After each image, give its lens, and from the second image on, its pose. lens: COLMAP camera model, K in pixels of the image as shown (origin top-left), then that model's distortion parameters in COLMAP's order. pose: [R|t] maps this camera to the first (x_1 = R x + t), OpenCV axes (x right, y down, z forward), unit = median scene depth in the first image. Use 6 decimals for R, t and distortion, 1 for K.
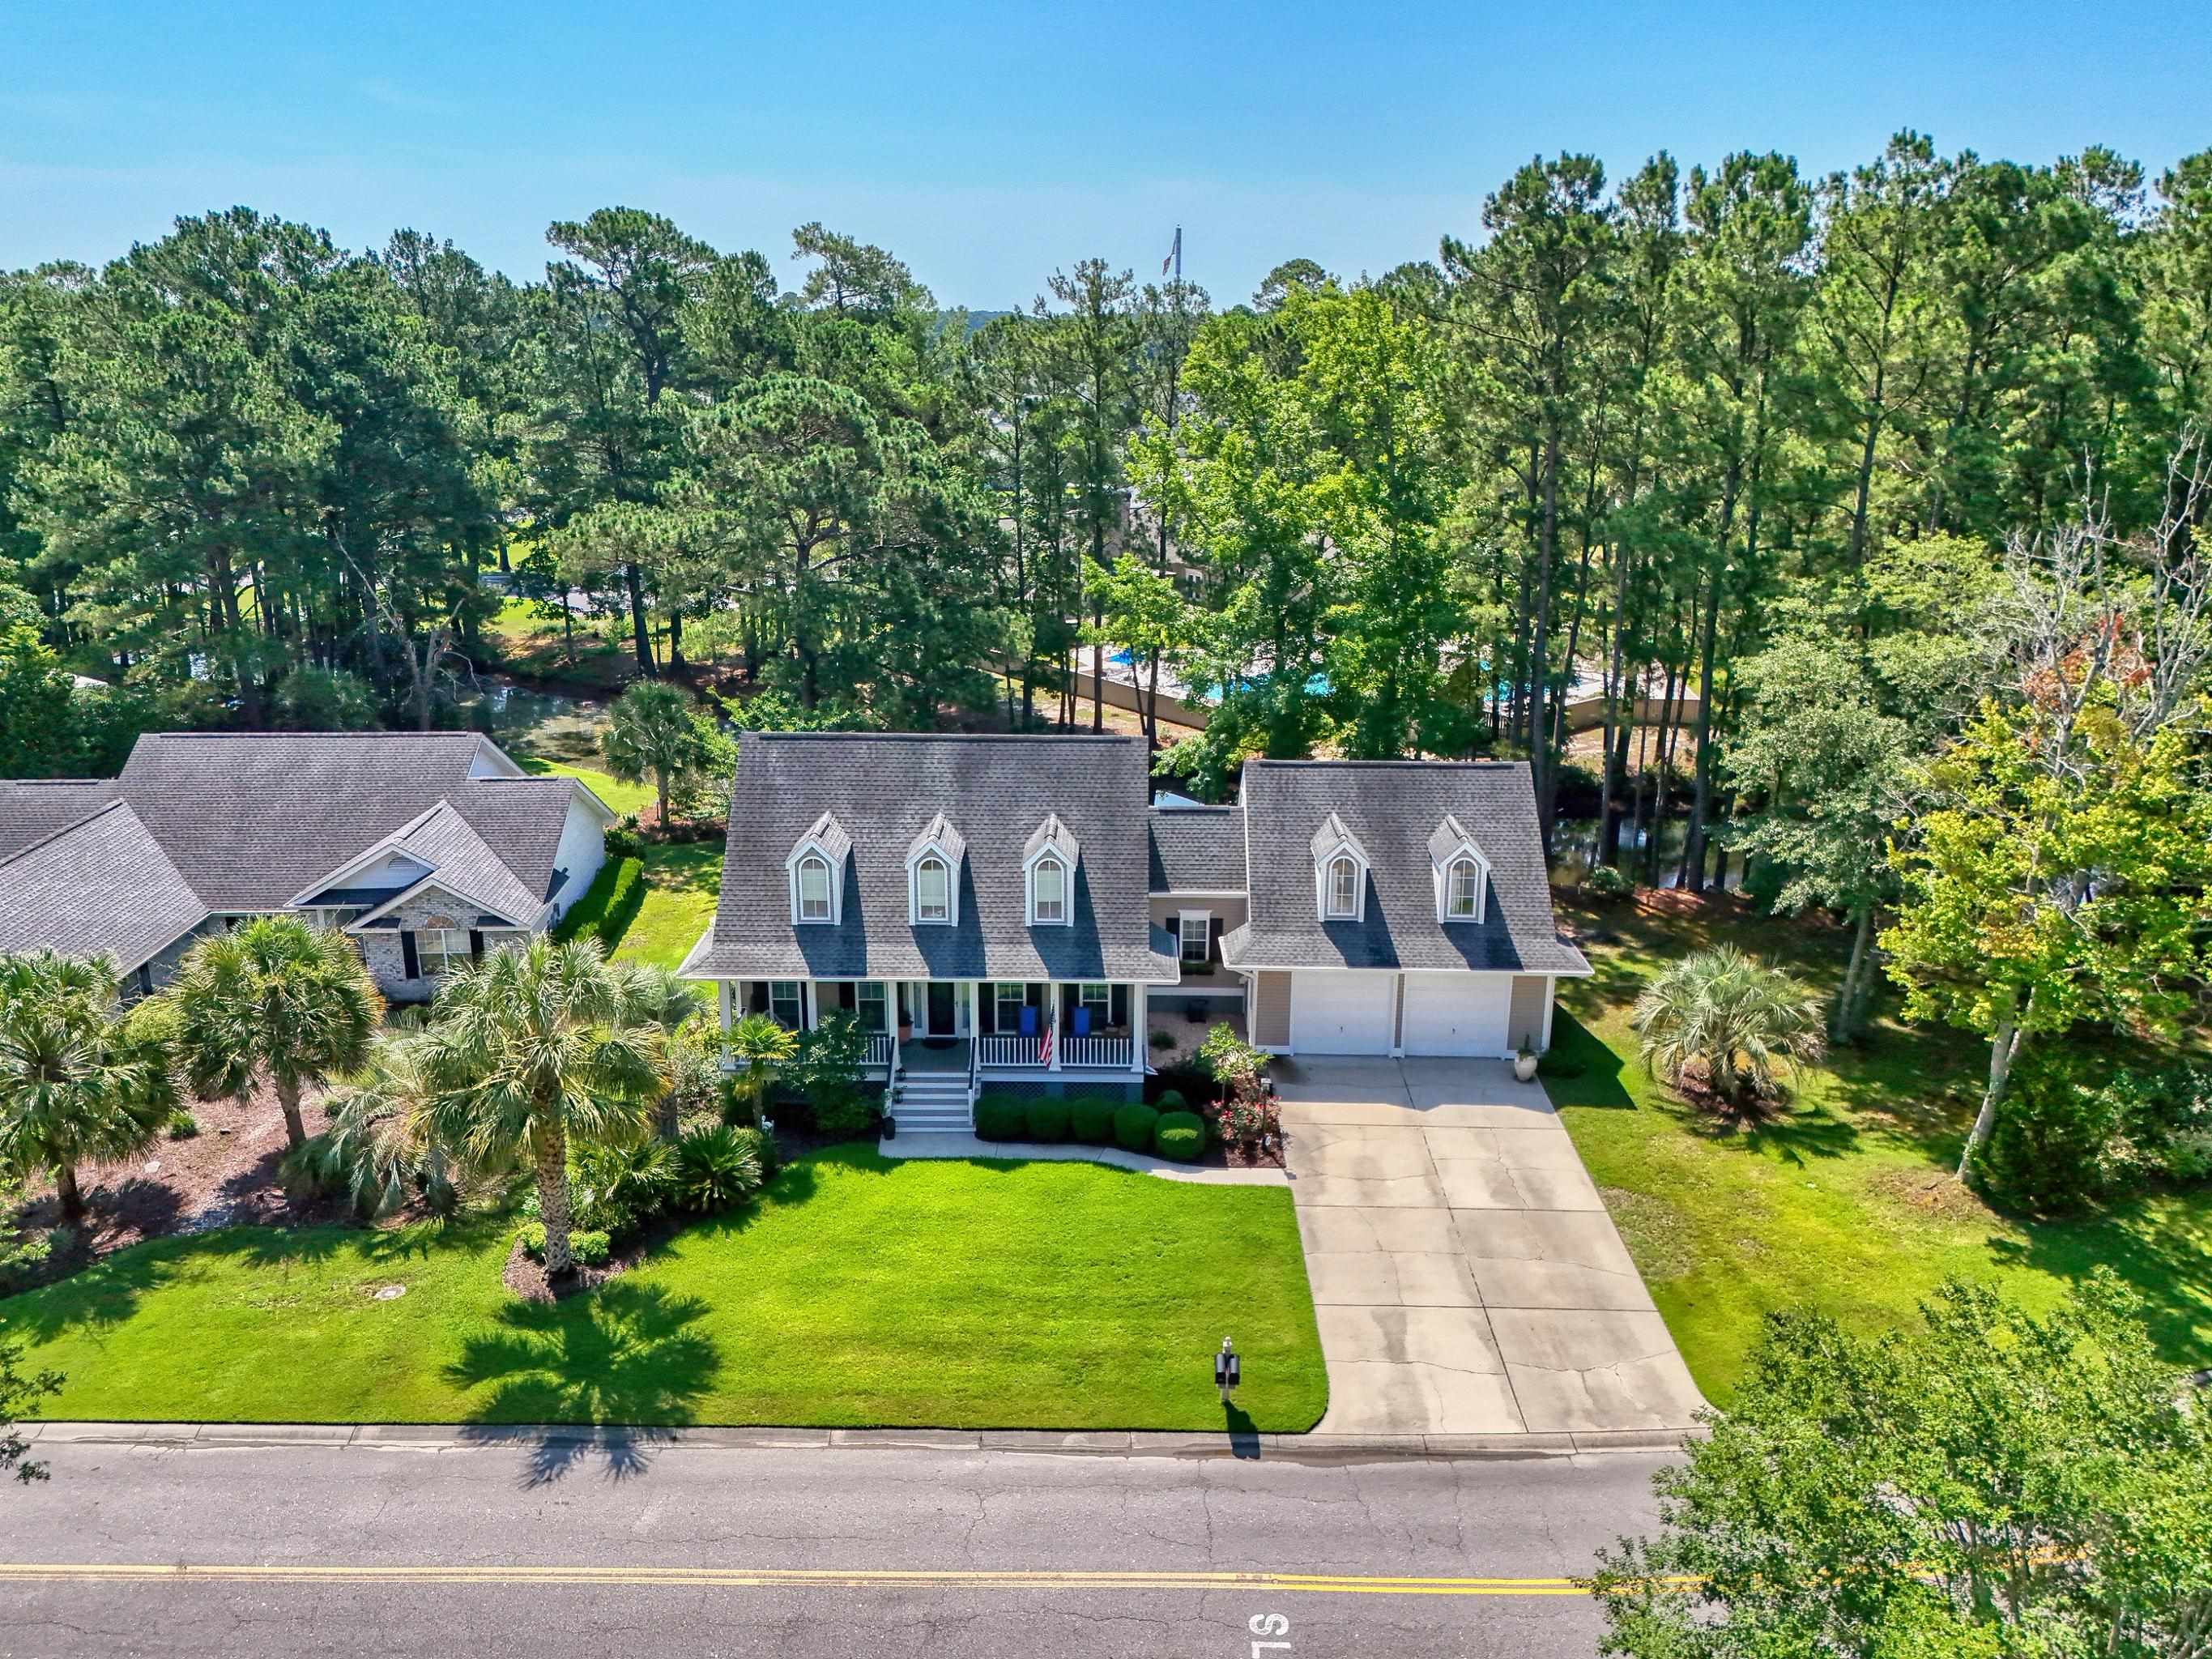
lens RADIAL K [[1655.5, 0, 1122.0], [0, 1655.5, 746.8], [0, 0, 1]] dist [0.084305, -0.097489]
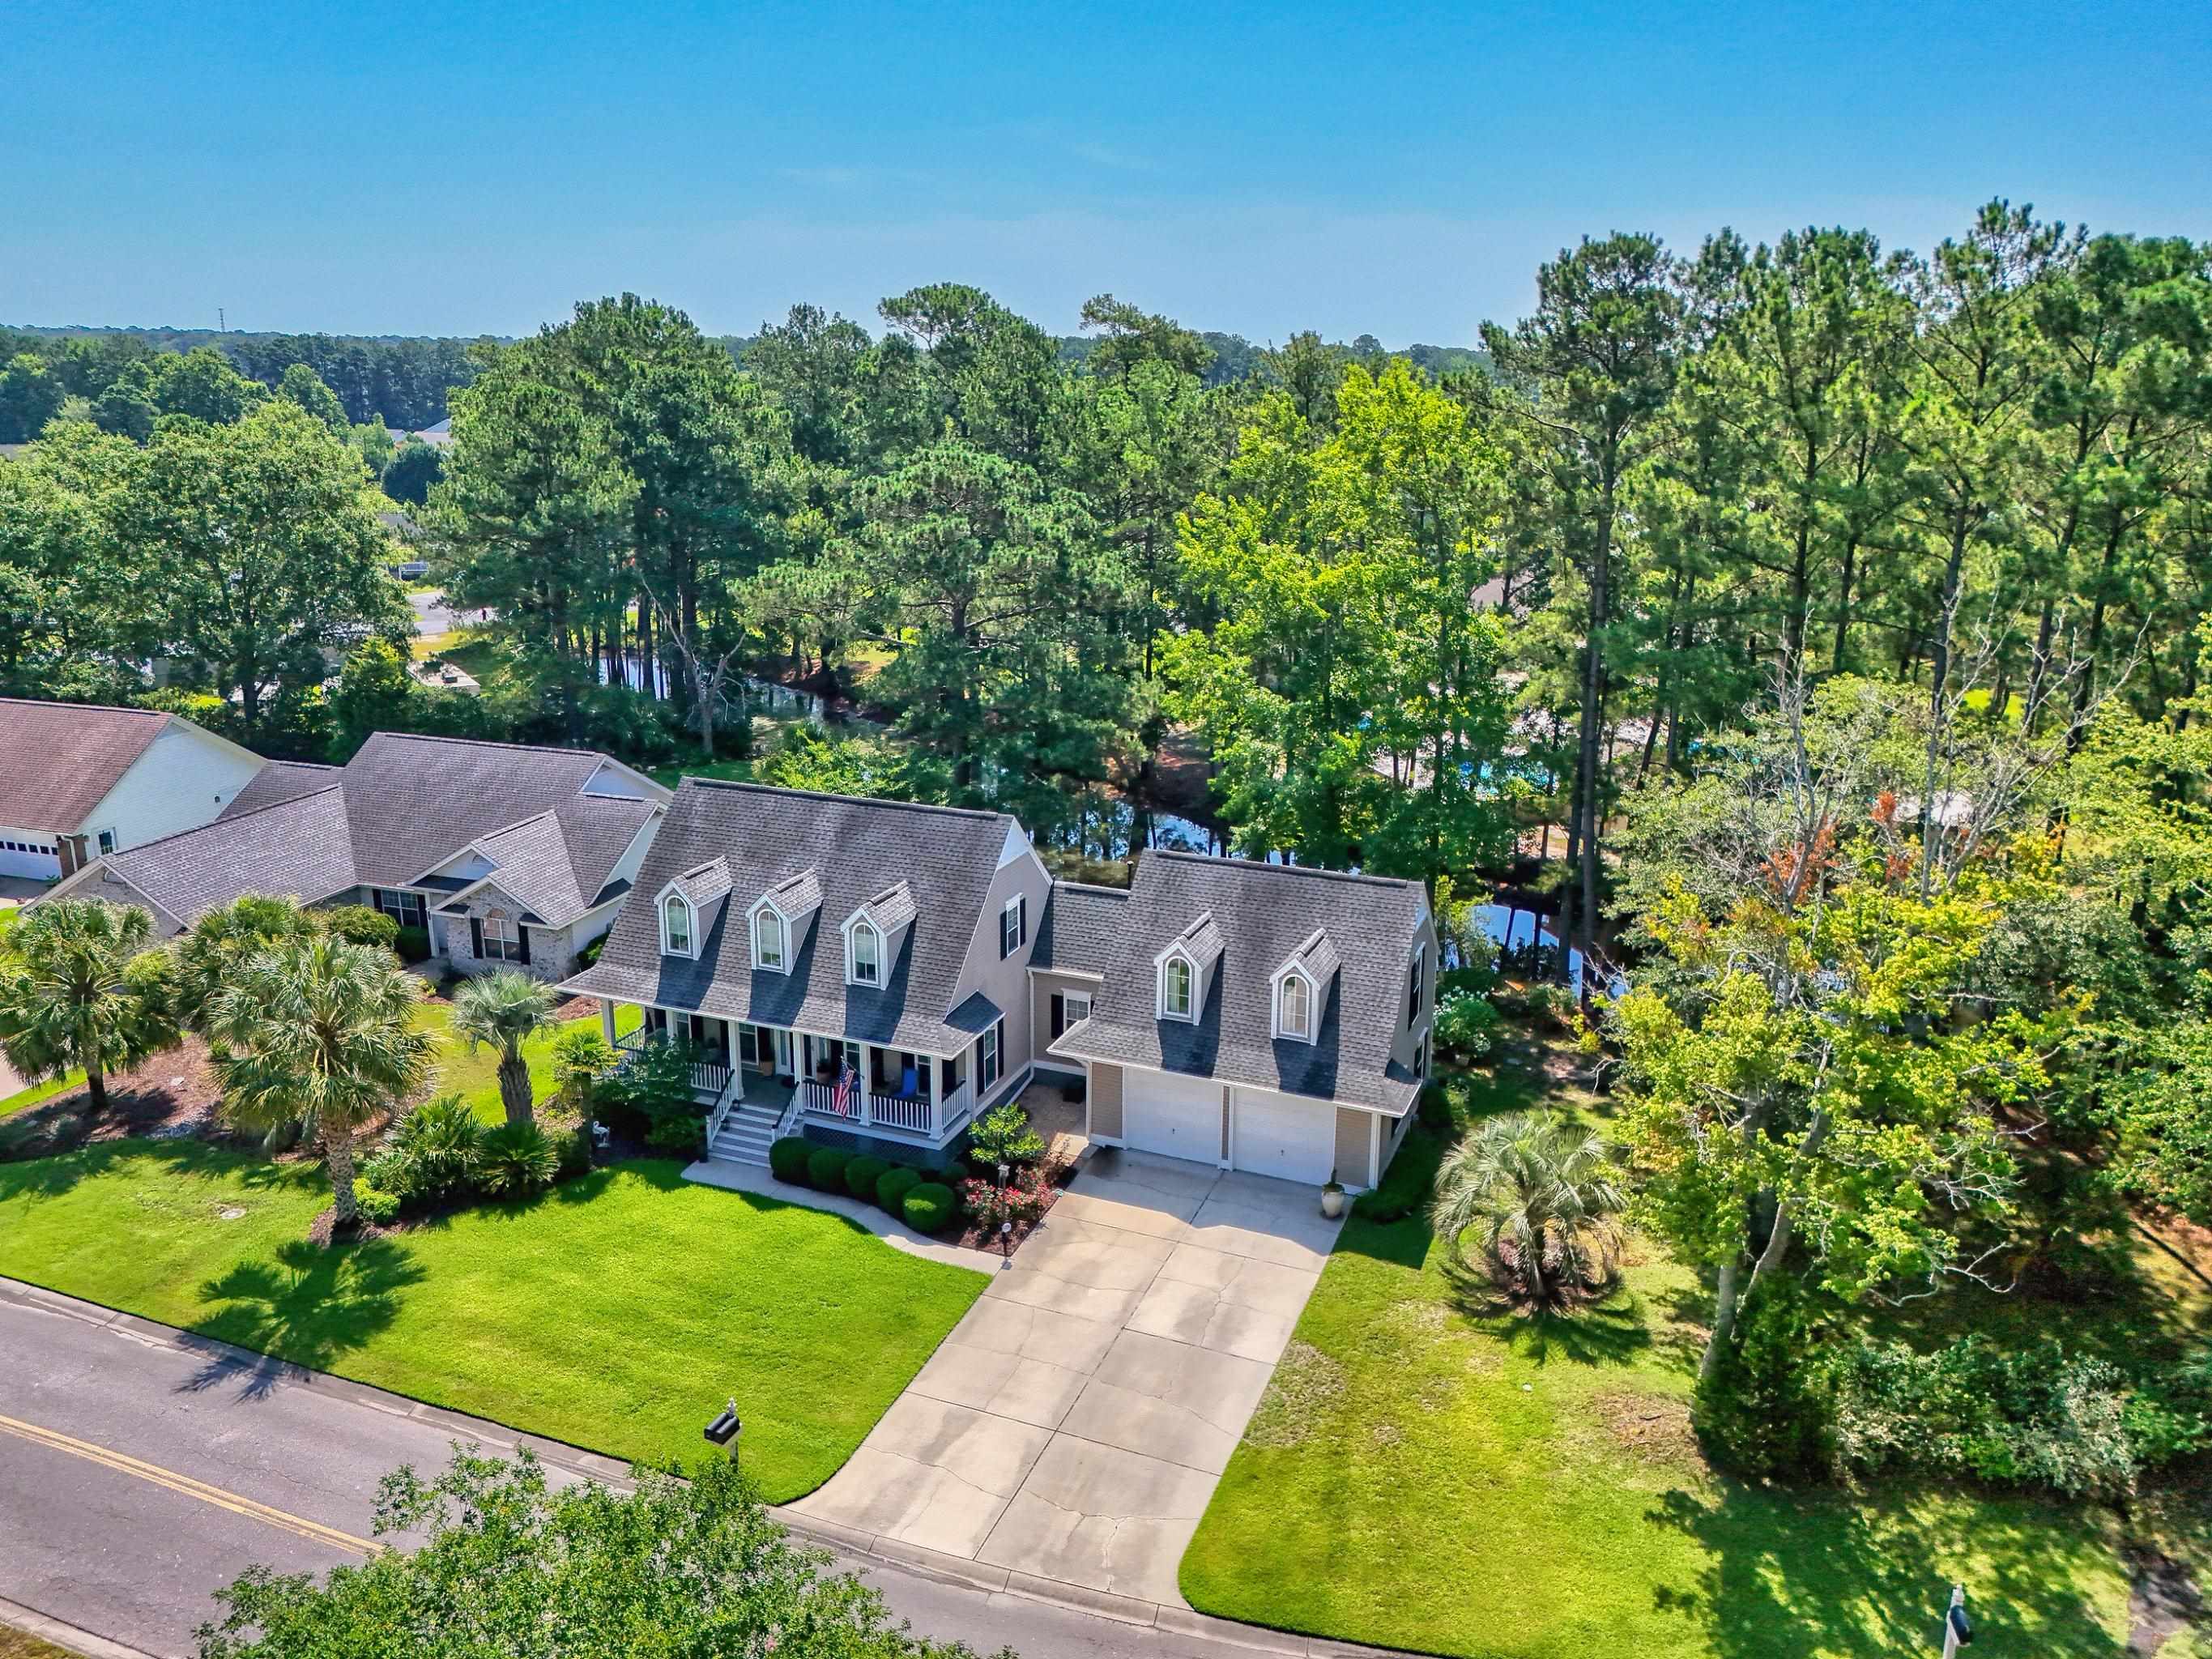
lens RADIAL K [[1664.6, 0, 1115.4], [0, 1664.6, 722.4], [0, 0, 1]] dist [0.057237, -0.044630]
pose [[0.929346, 0.078512, -0.360765, 0.466999], [-0.089822, 0.995850, -0.014663, -0.057658], [0.358117, 0.046032, 0.932541, 0.054954]]
